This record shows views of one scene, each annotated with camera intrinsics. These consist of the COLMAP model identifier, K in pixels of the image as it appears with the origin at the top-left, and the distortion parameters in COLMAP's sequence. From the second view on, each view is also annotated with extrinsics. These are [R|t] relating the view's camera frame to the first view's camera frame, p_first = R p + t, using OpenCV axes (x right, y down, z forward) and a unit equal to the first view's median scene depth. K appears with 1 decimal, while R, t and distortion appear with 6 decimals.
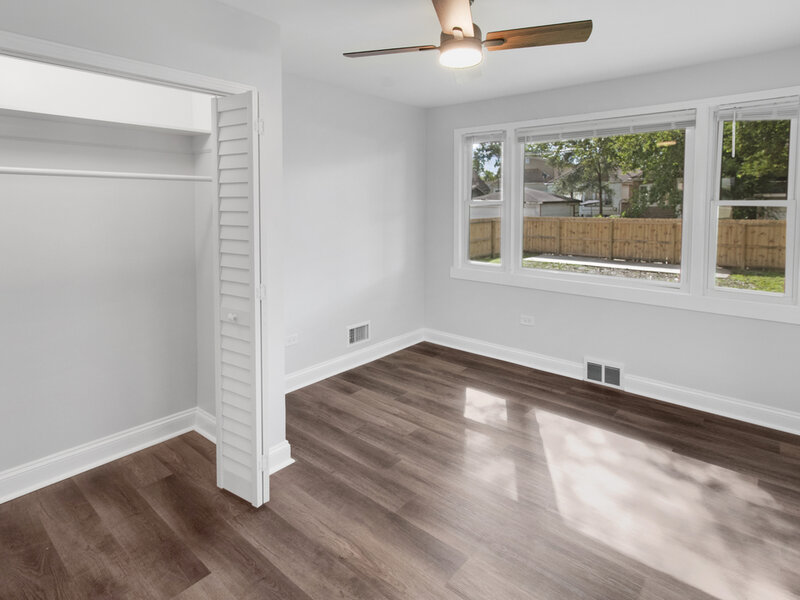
lens RADIAL K [[436.9, 0, 412.2], [0, 436.9, 254.0], [0, 0, 1]] dist [0.000828, 0.000075]
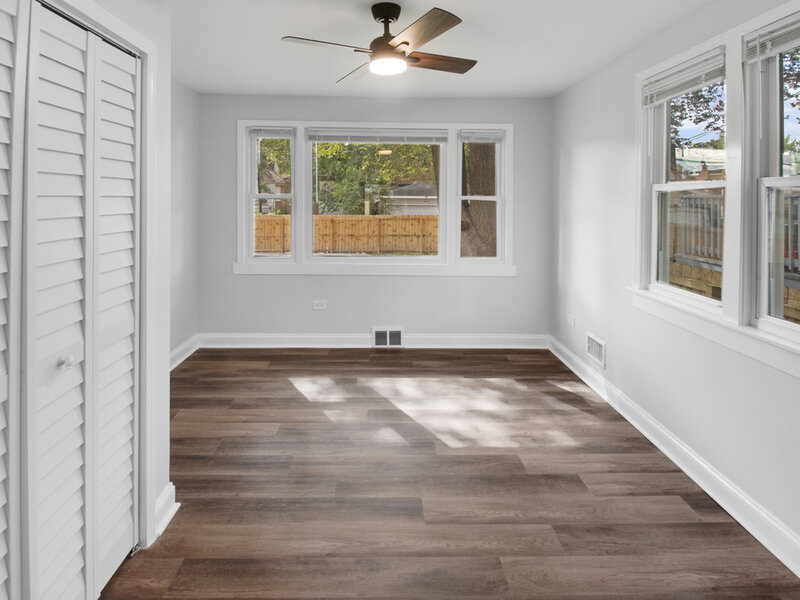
lens RADIAL K [[434.7, 0, 378.2], [0, 434.7, 244.2], [0, 0, 1]] dist [-0.000512, -0.000958]
pose [[0.761768, -0.054334, 0.645568, -0.367483], [0.066935, 0.997745, 0.004991, 0.006483], [-0.644383, 0.039409, 0.763687, 0.091677]]
